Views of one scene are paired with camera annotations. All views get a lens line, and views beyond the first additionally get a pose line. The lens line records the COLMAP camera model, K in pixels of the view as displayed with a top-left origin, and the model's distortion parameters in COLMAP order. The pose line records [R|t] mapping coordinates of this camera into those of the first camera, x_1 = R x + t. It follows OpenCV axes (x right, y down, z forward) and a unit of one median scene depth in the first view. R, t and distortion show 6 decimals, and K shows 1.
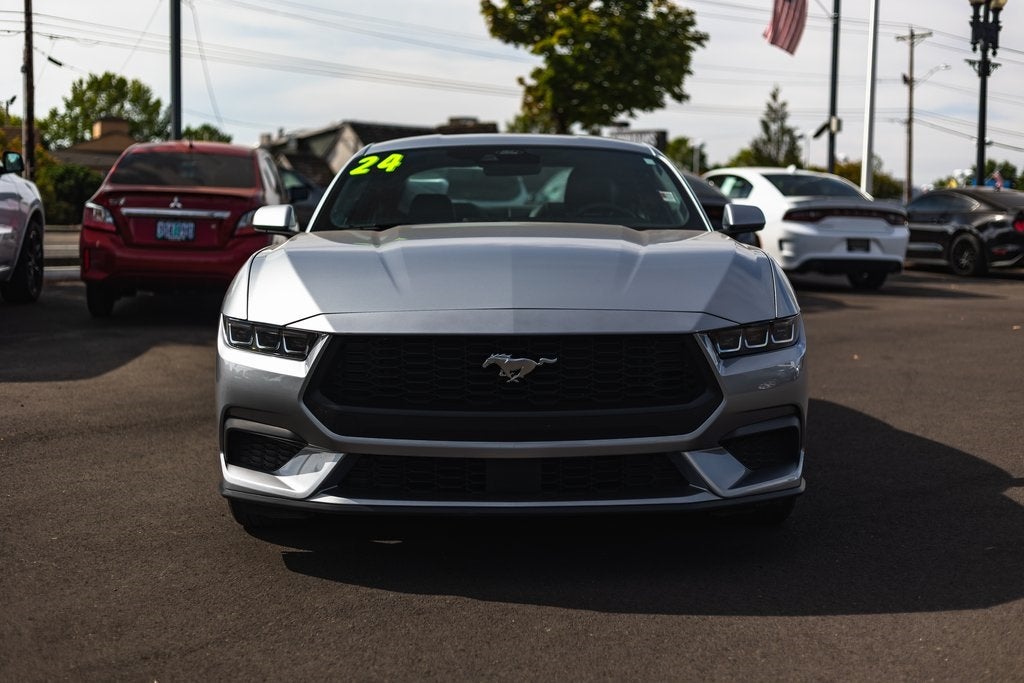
lens RADIAL K [[1491.1, 0, 498.1], [0, 1491.1, 314.8], [0, 0, 1]] dist [-0.042300, 0.071449]
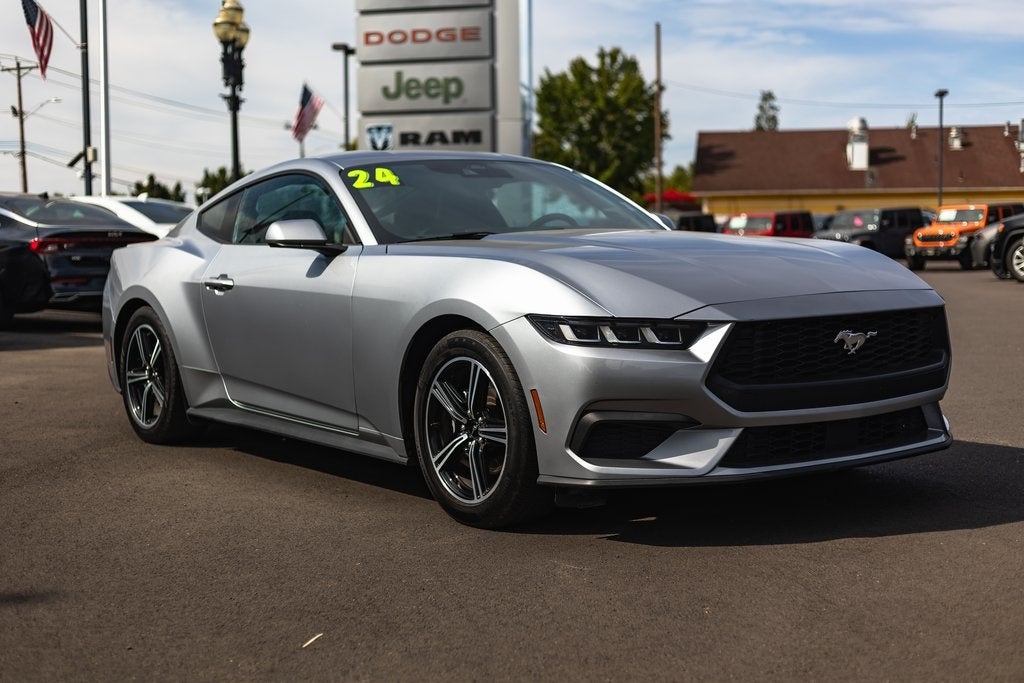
lens RADIAL K [[1491.1, 0, 498.1], [0, 1491.1, 314.8], [0, 0, 1]] dist [-0.042300, 0.071449]
pose [[0.795453, -0.047245, 0.604171, -0.220185], [0.061219, 0.998121, -0.002550, -0.000069], [-0.602915, 0.039016, 0.796851, 0.050621]]
